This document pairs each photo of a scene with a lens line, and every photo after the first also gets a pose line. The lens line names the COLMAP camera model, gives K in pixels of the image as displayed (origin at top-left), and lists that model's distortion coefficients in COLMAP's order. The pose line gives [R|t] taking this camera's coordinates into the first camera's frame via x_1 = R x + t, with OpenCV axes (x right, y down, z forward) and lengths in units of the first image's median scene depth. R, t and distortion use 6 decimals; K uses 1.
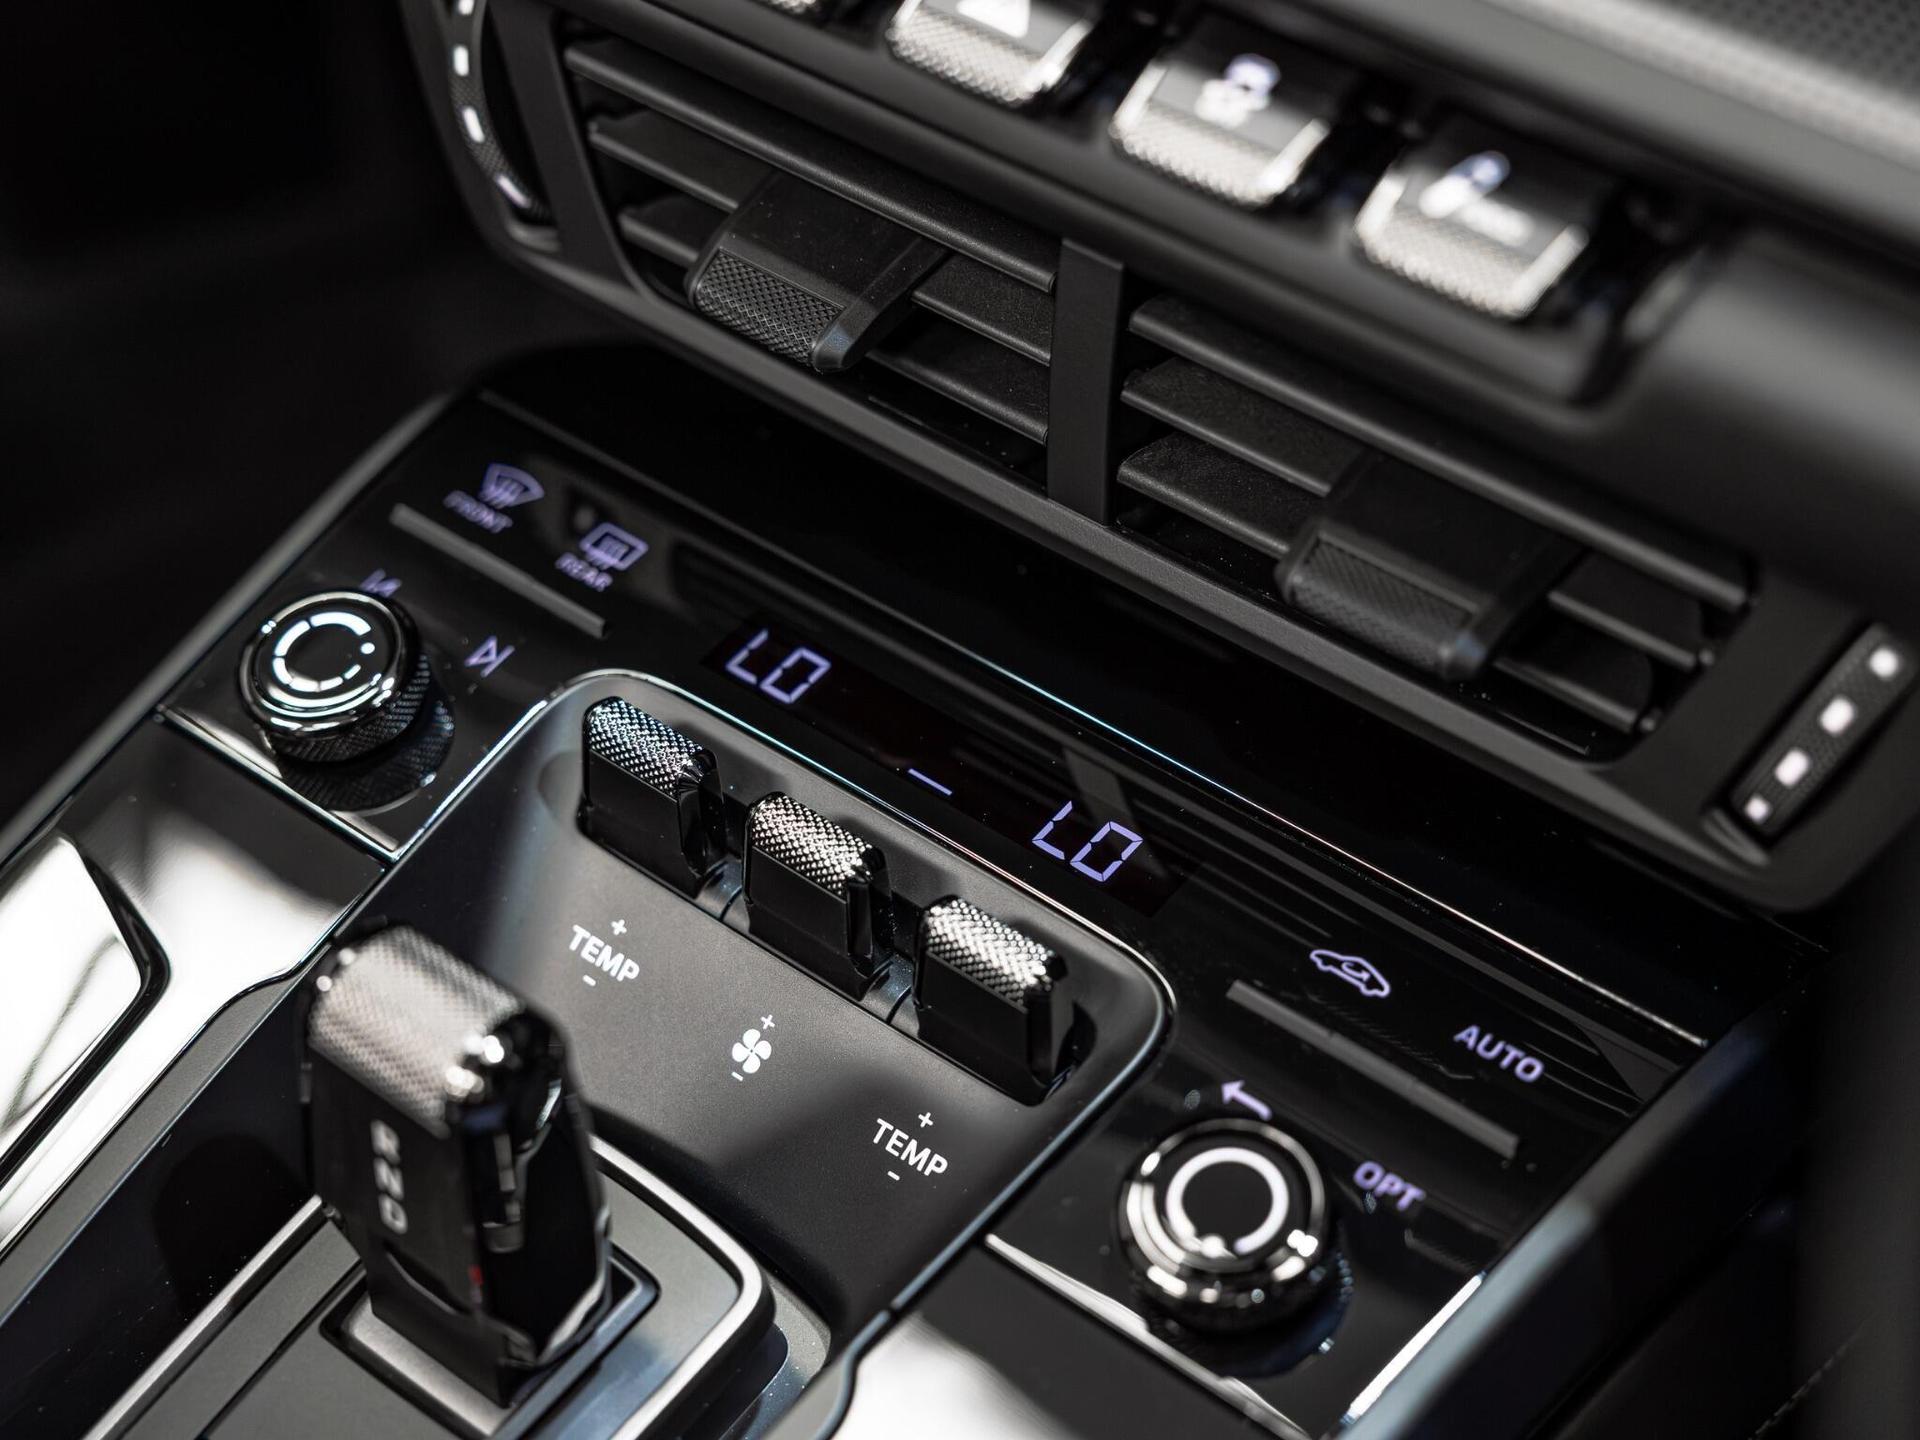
lens RADIAL K [[3467.9, 0, 960.3], [0, 3467.9, 714.6], [0, 0, 1]] dist [0.043413, 0.000000]
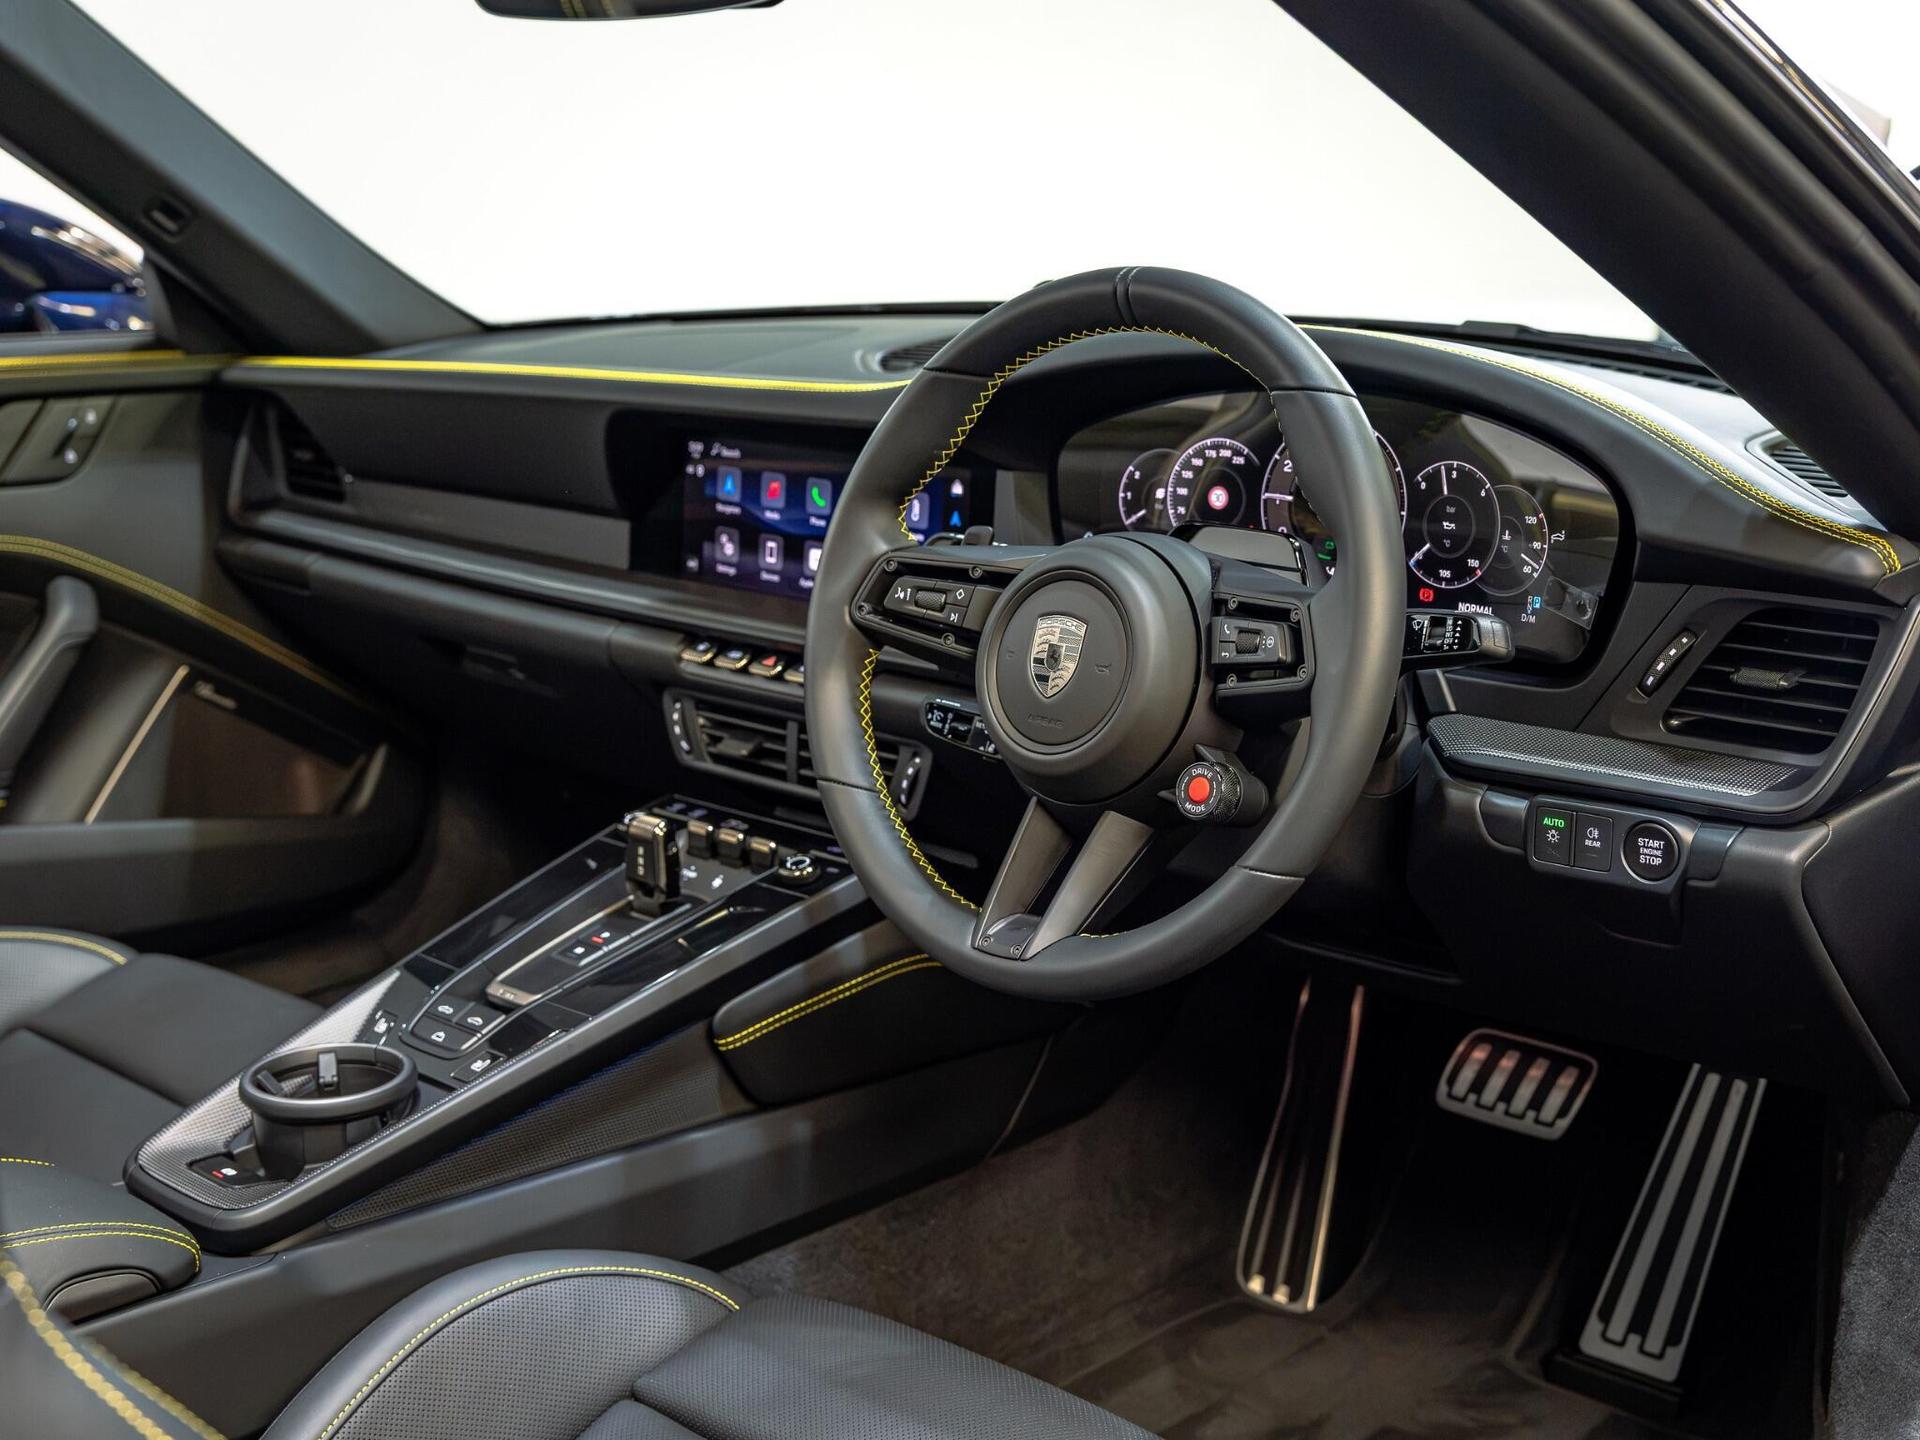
lens RADIAL K [[2461.4, 0, 969.4], [0, 2461.4, 709.8], [0, 0, 1]] dist [-0.010861, 0.000000]
pose [[0.998579, 0.003280, -0.053183, 0.462526], [-0.027763, 0.883938, -0.466779, 1.448187], [0.045479, 0.467593, 0.882773, -2.071439]]
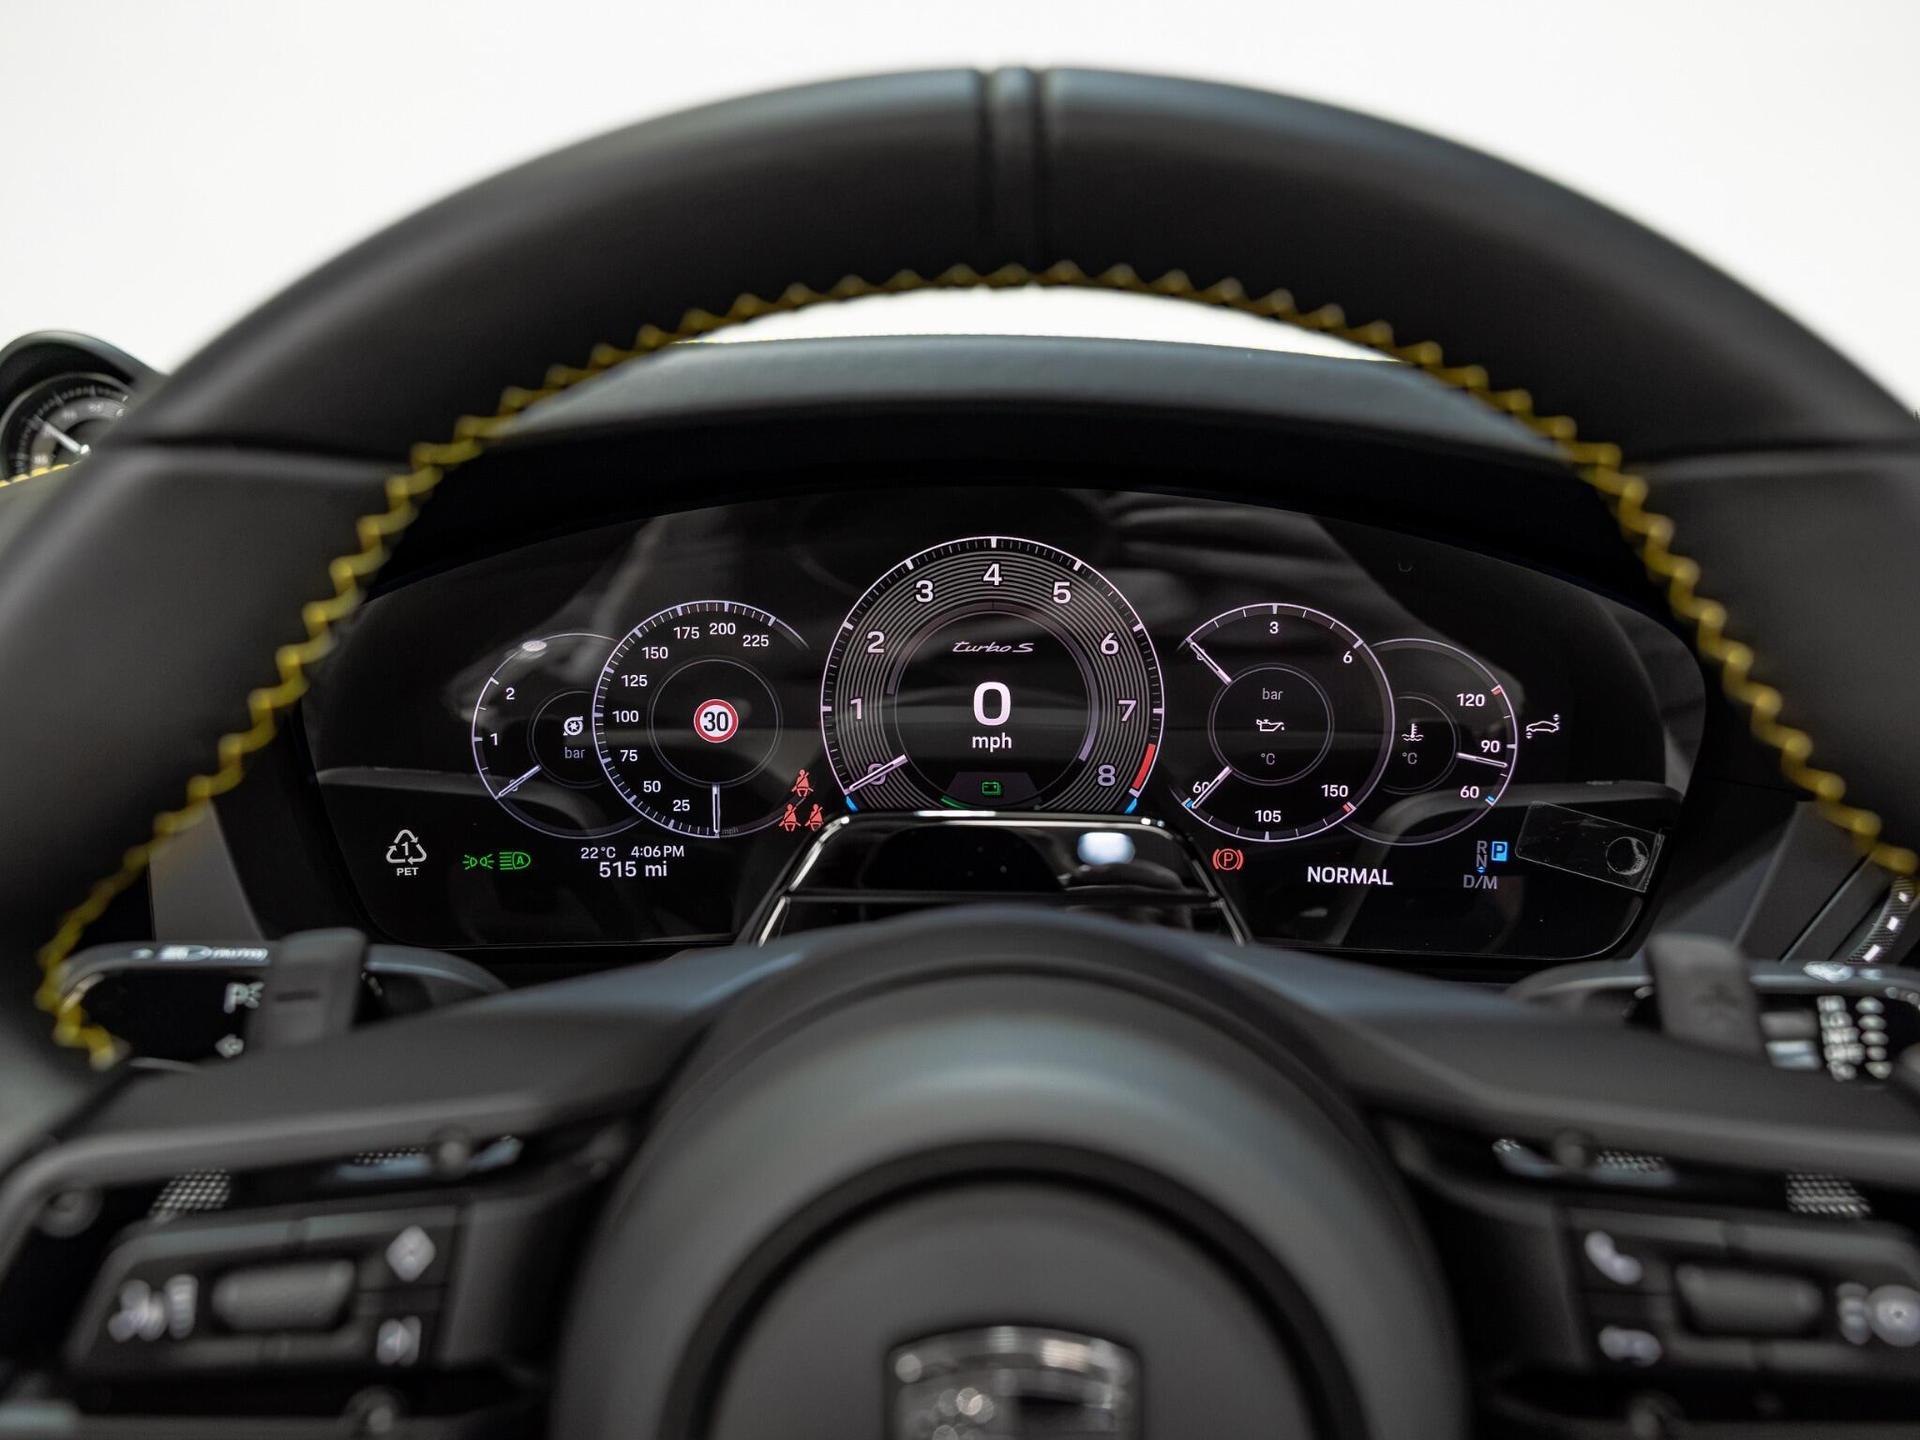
lens RADIAL K [[1465.3, 0, 965.7], [0, 1465.3, 705.4], [0, 0, 1]] dist [0.010762, 0.009886]
pose [[0.773055, -0.148197, 0.616784, 0.177532], [0.416244, 0.852227, -0.316938, 0.105829], [-0.478671, 0.501744, 0.720505, -0.183786]]
